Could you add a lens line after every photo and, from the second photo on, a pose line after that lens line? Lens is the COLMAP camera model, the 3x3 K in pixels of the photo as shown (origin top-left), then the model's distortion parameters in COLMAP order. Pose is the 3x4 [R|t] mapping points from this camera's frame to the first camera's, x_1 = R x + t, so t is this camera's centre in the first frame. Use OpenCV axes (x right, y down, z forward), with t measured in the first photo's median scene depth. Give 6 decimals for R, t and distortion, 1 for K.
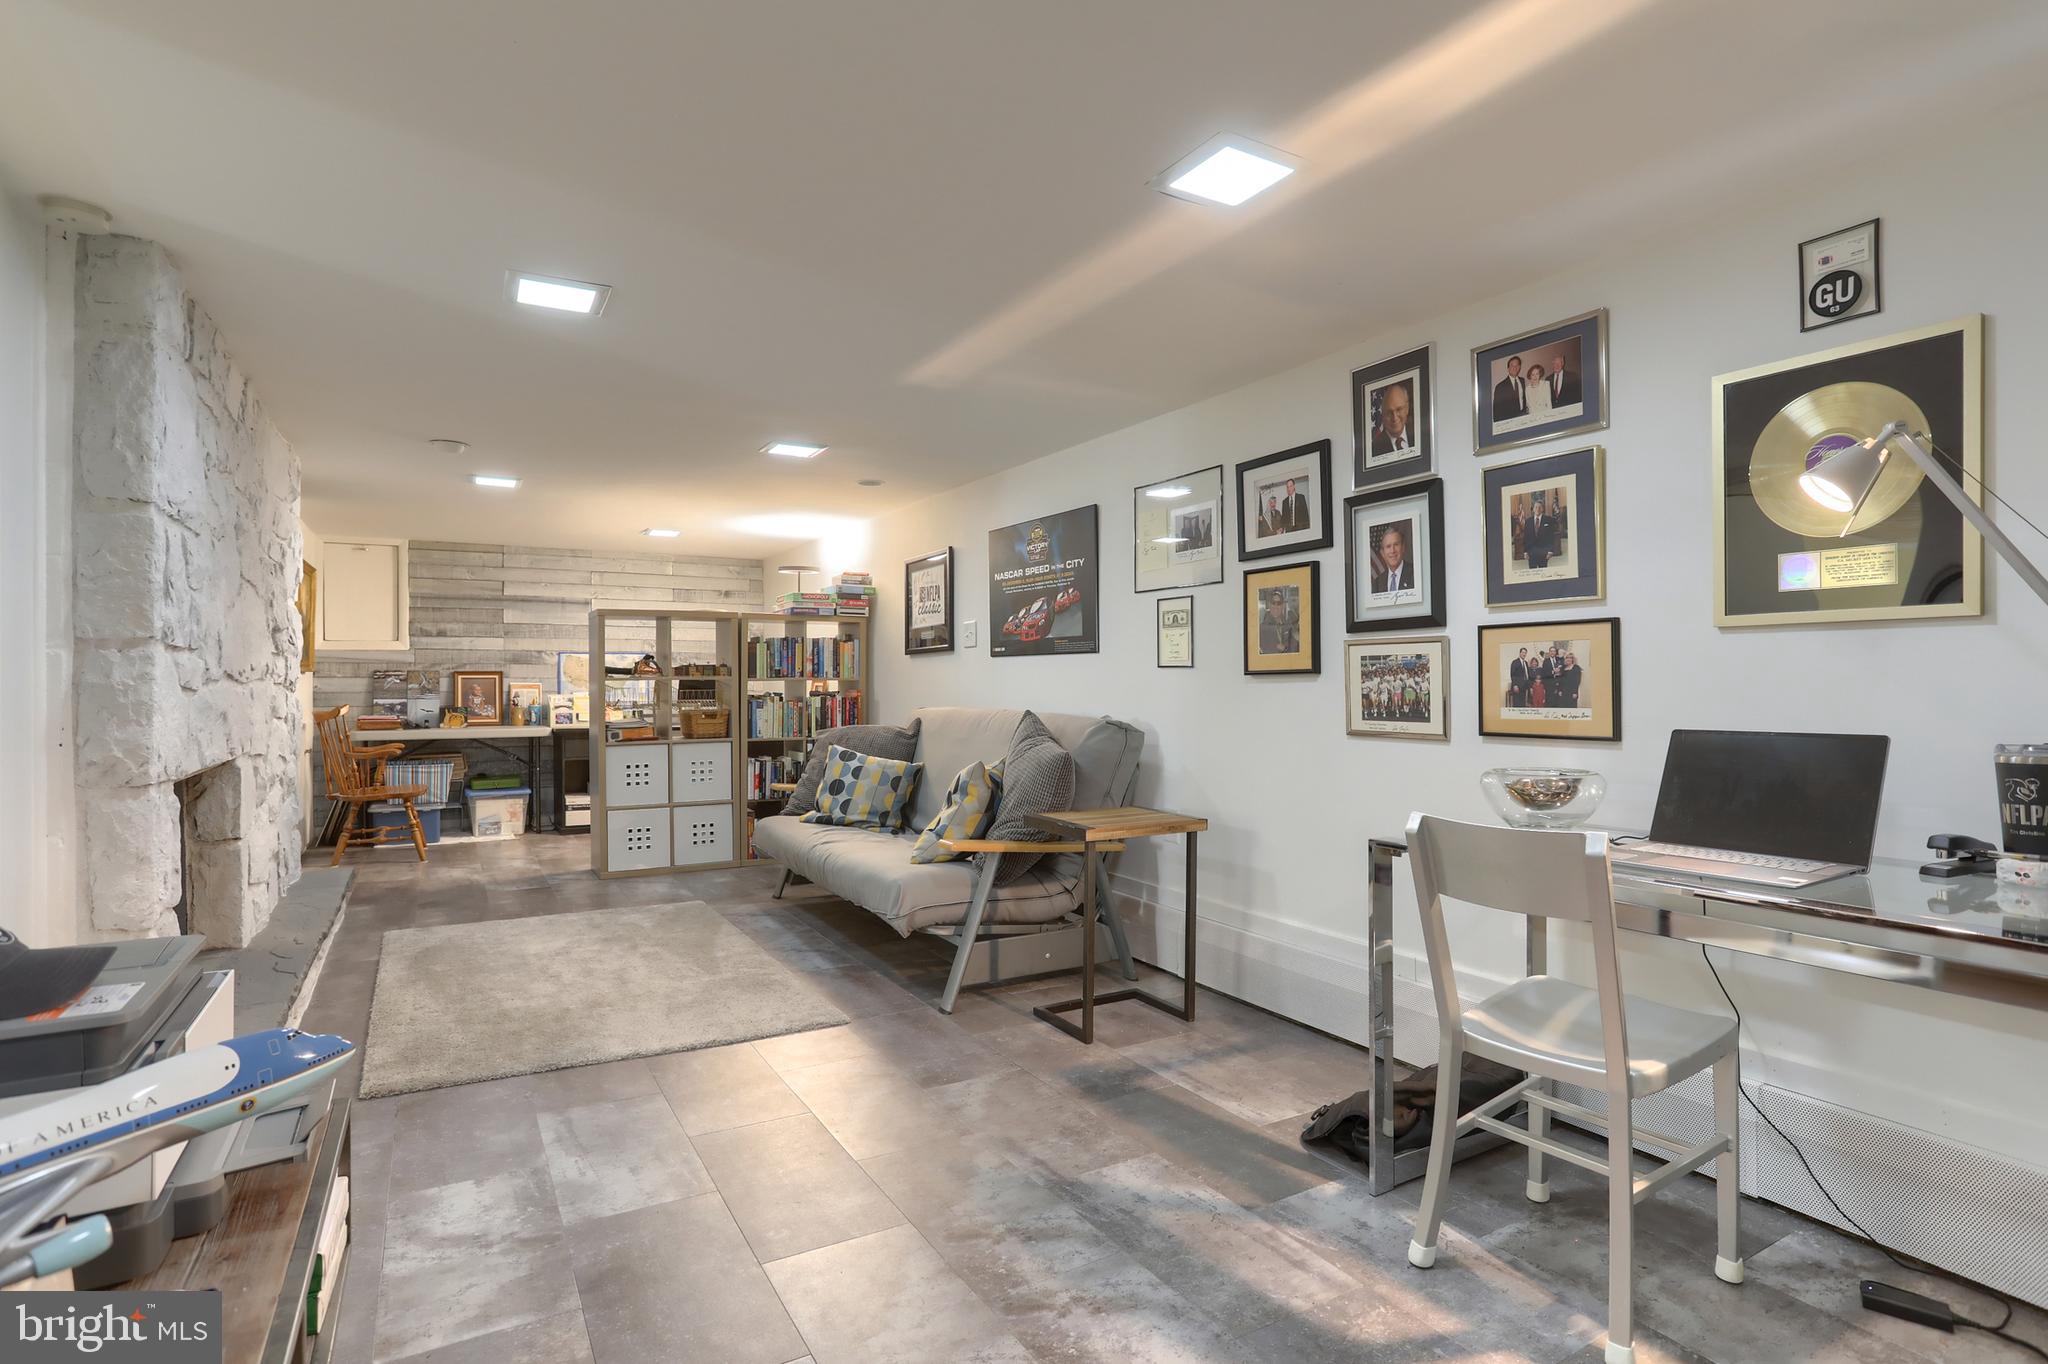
lens RADIAL K [[1014.2, 0, 1017.0], [0, 1014.2, 661.9], [0, 0, 1]] dist [-0.057923, 0.022528]
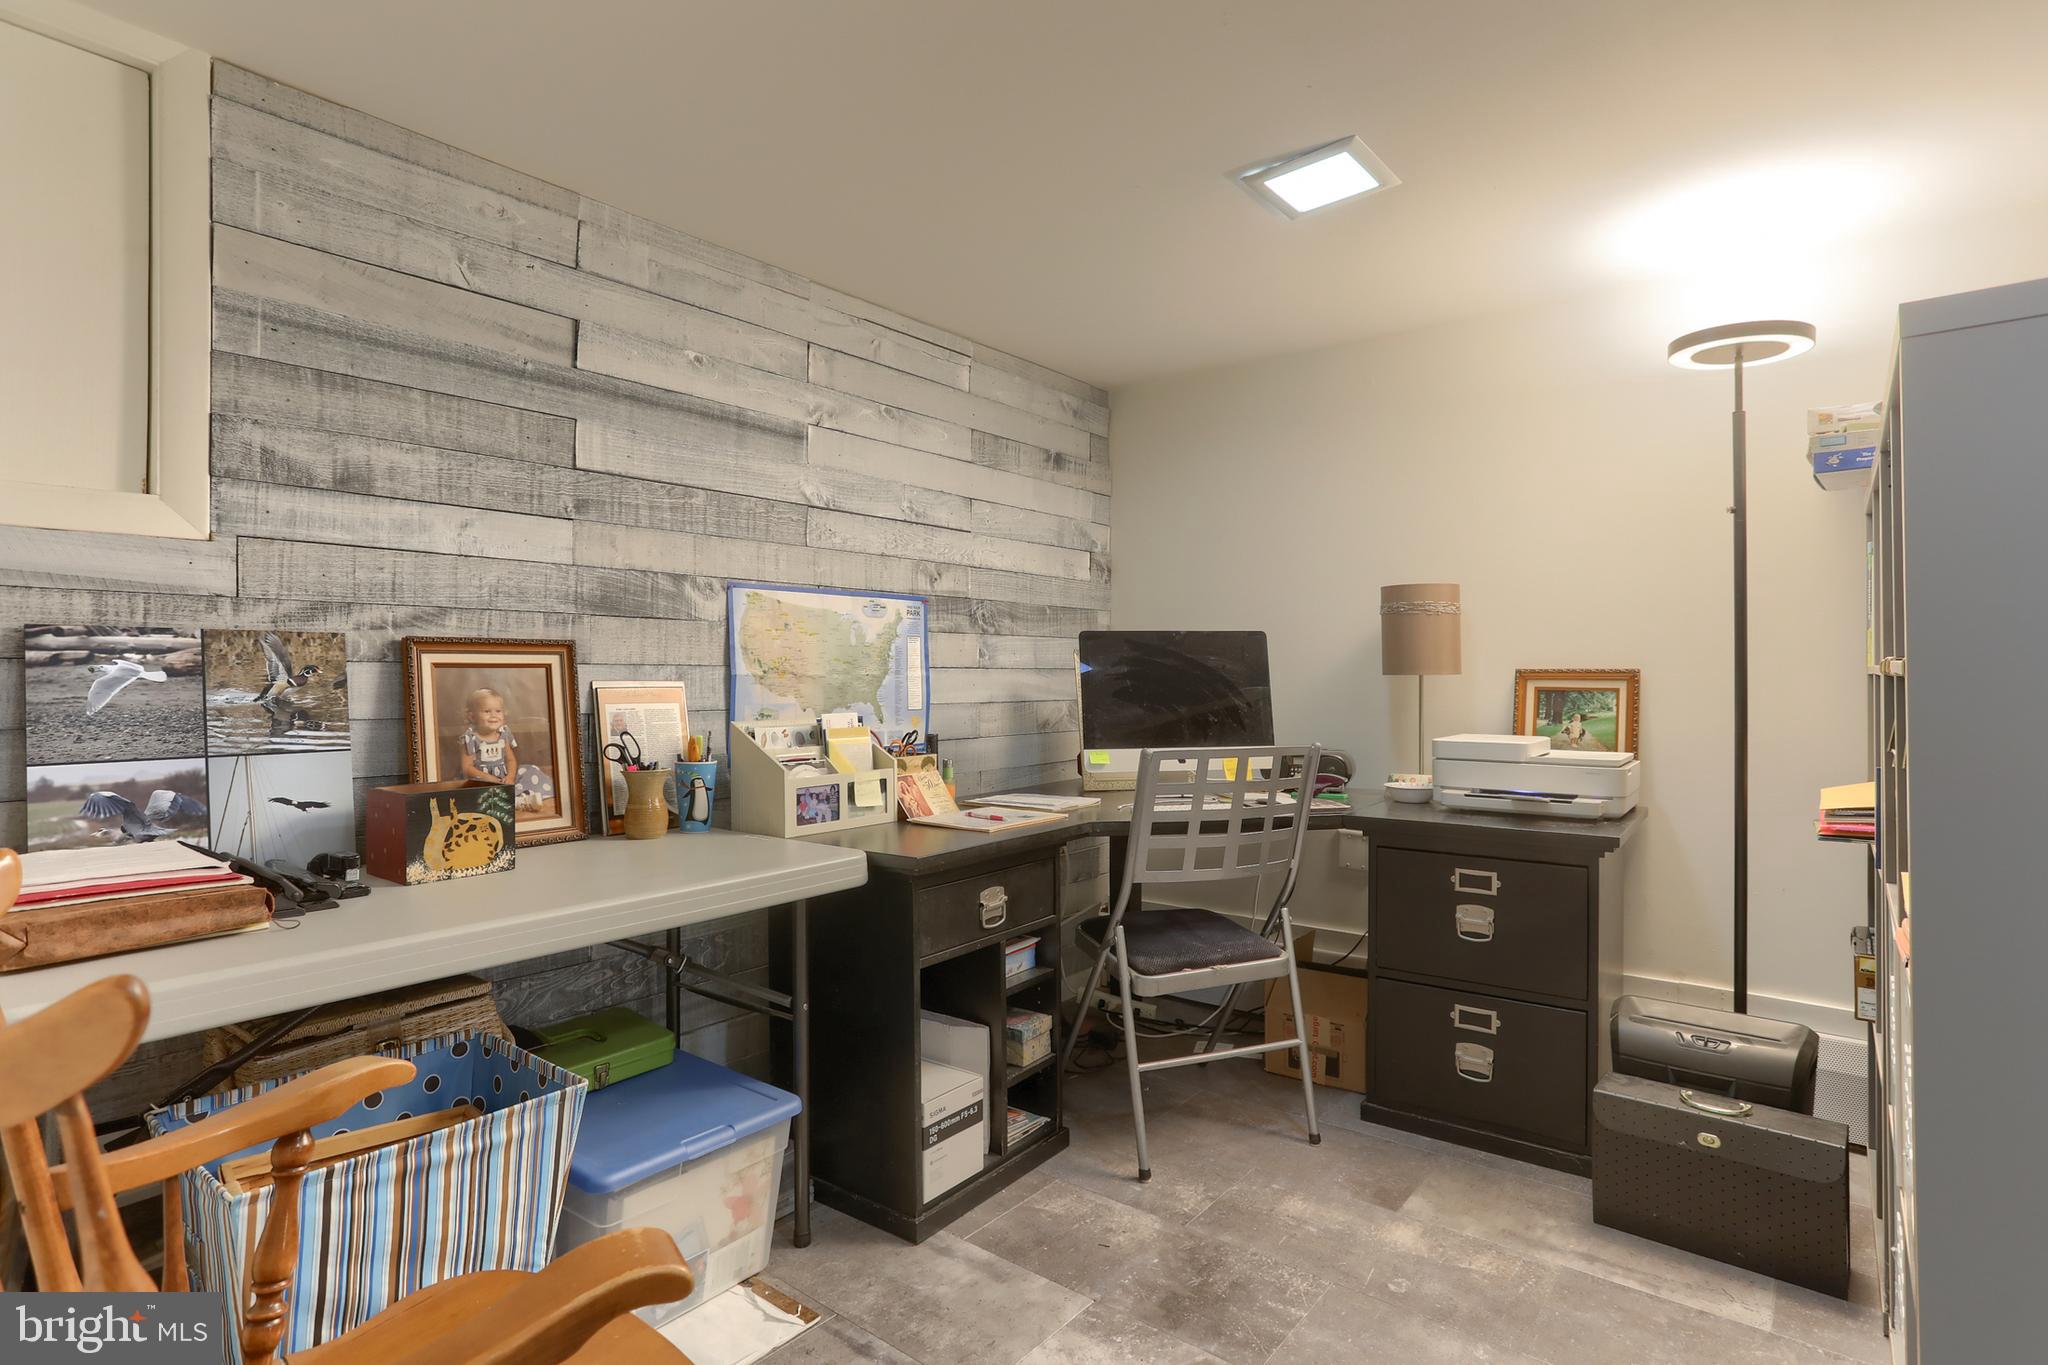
lens RADIAL K [[1014.2, 0, 1017.0], [0, 1014.2, 662.4], [0, 0, 1]] dist [-0.057923, 0.022528]
pose [[0.929888, 0.002259, 0.367837, -0.515454], [-0.004336, 0.999979, 0.004819, 0.013819], [-0.367818, -0.006076, 0.929878, 0.714695]]
